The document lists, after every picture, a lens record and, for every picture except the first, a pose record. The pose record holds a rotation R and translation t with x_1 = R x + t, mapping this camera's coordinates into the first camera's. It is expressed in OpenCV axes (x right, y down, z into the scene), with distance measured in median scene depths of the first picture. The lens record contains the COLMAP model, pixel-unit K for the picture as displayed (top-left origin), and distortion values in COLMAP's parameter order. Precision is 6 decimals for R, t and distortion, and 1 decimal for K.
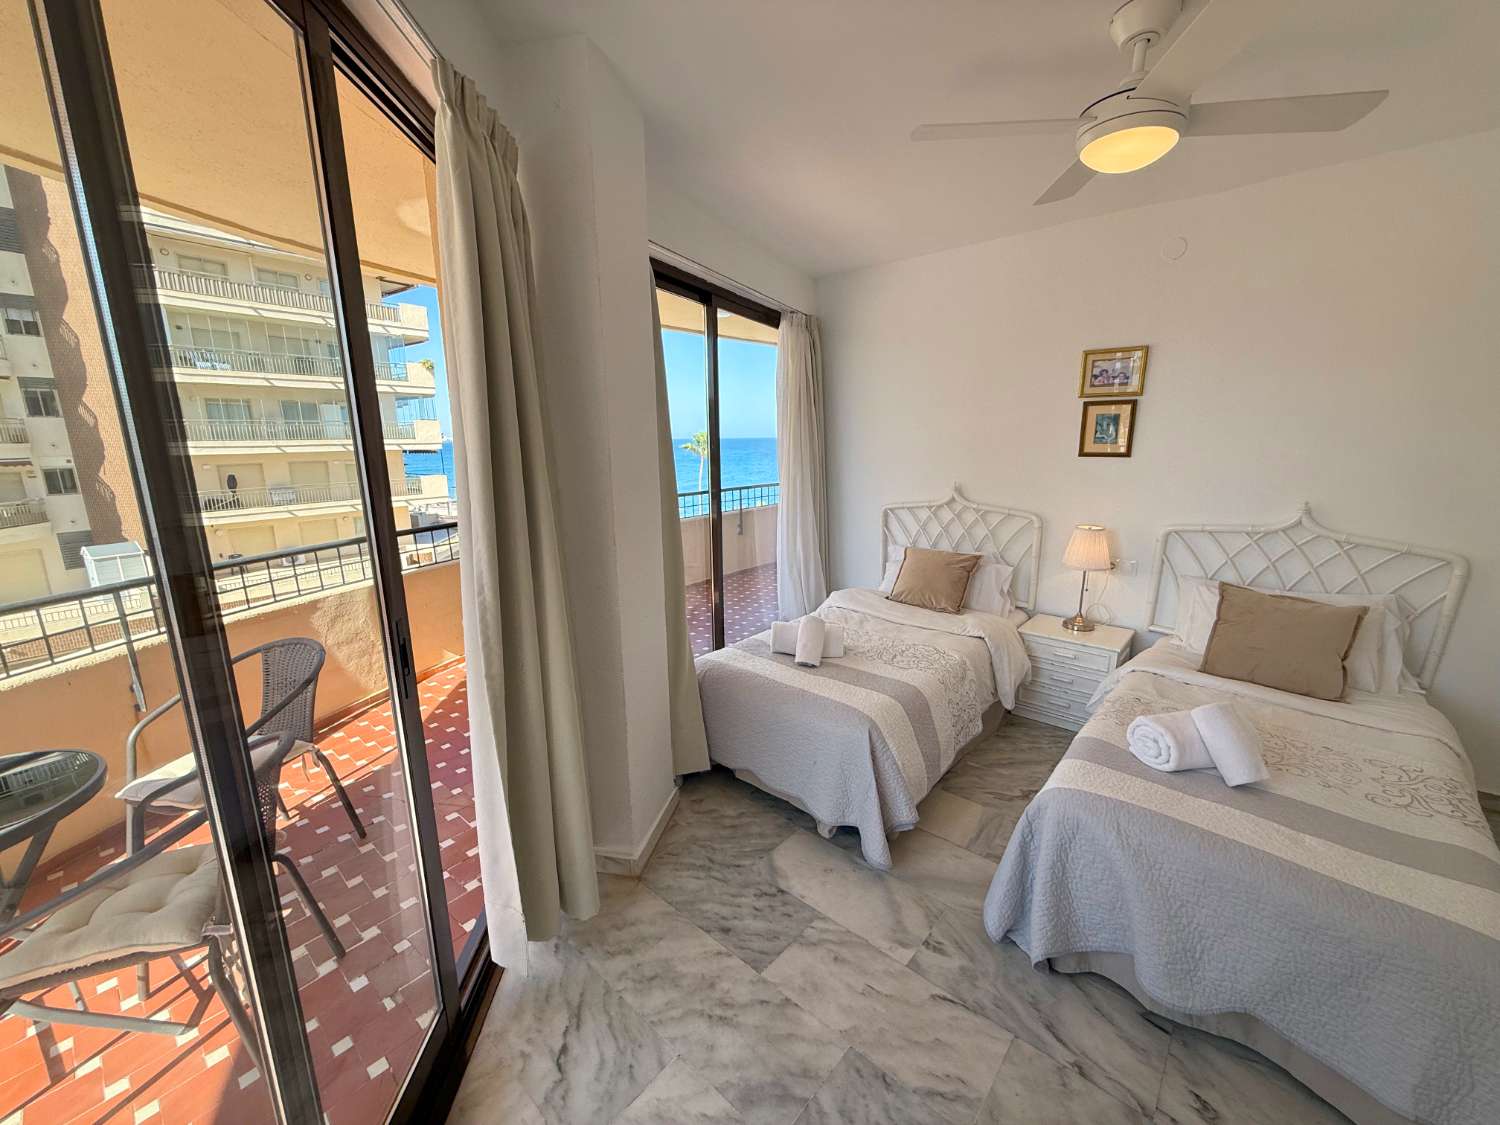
lens RADIAL K [[597.1, 0, 745.1], [0, 597.1, 563.5], [0, 0, 1]] dist [-0.000040, -0.000352]
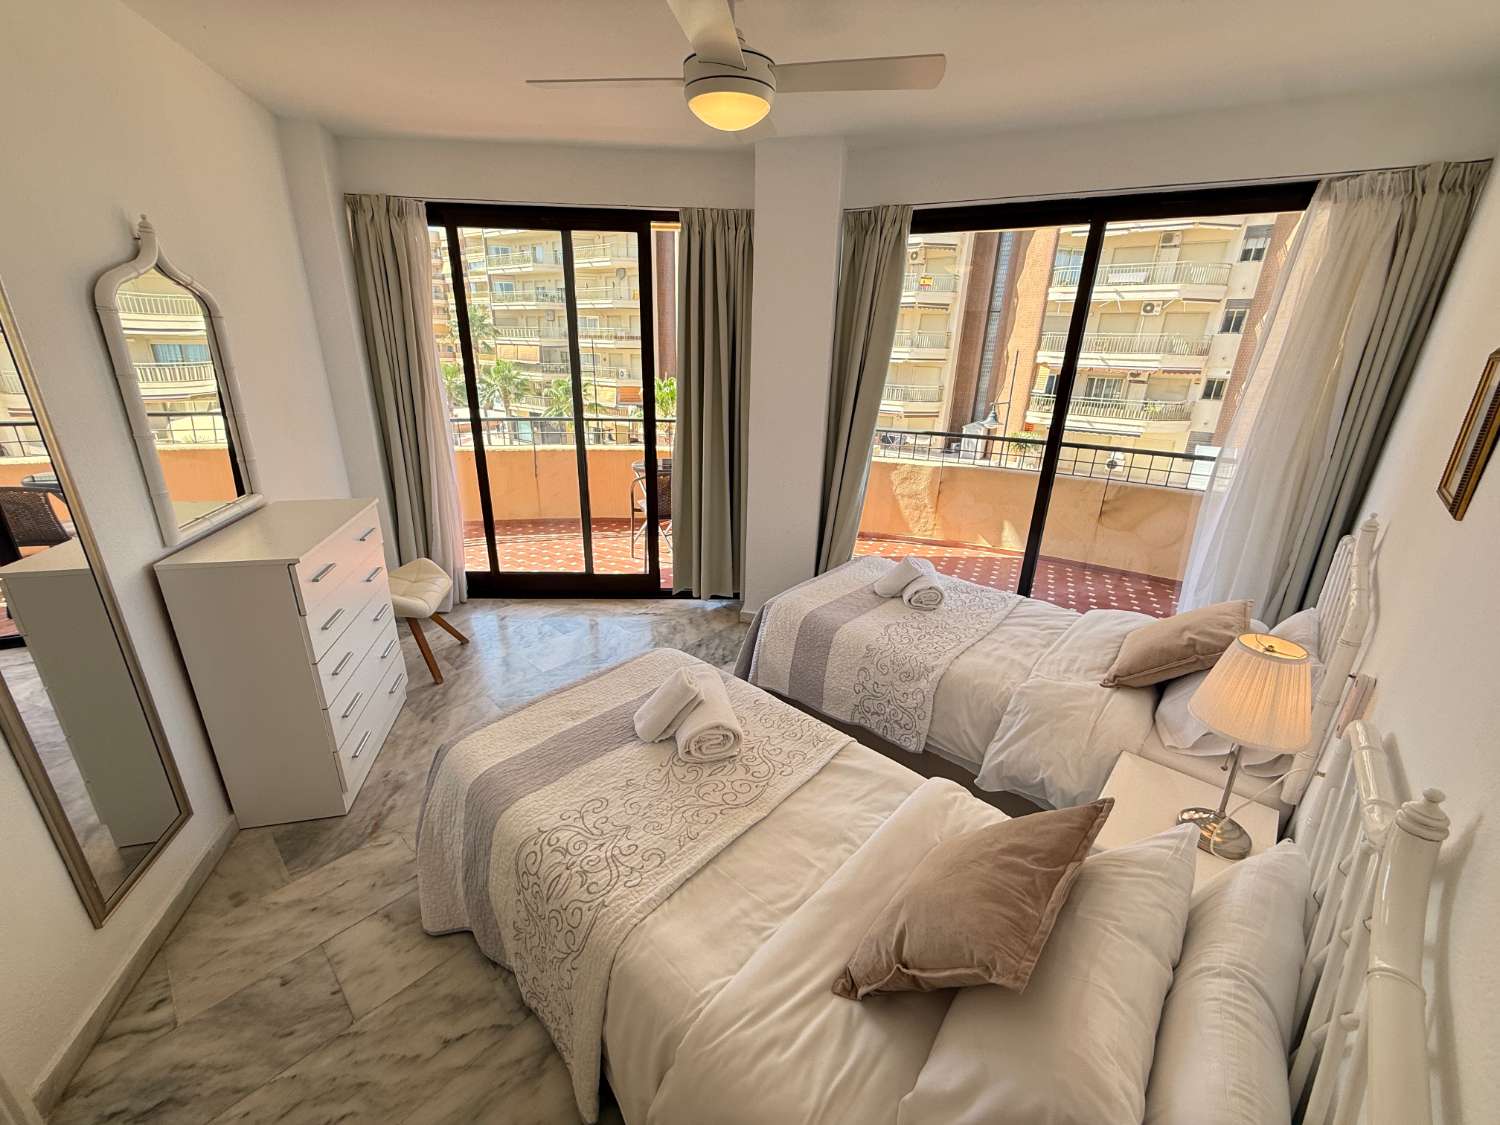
lens RADIAL K [[598.1, 0, 745.2], [0, 598.1, 564.0], [0, 0, 1]] dist [-0.002073, -0.000242]
pose [[-0.013764, 0.357726, -0.933725, 0.121133], [-0.230842, 0.907451, 0.351063, -0.022308], [0.972894, 0.220375, 0.070088, 0.072135]]
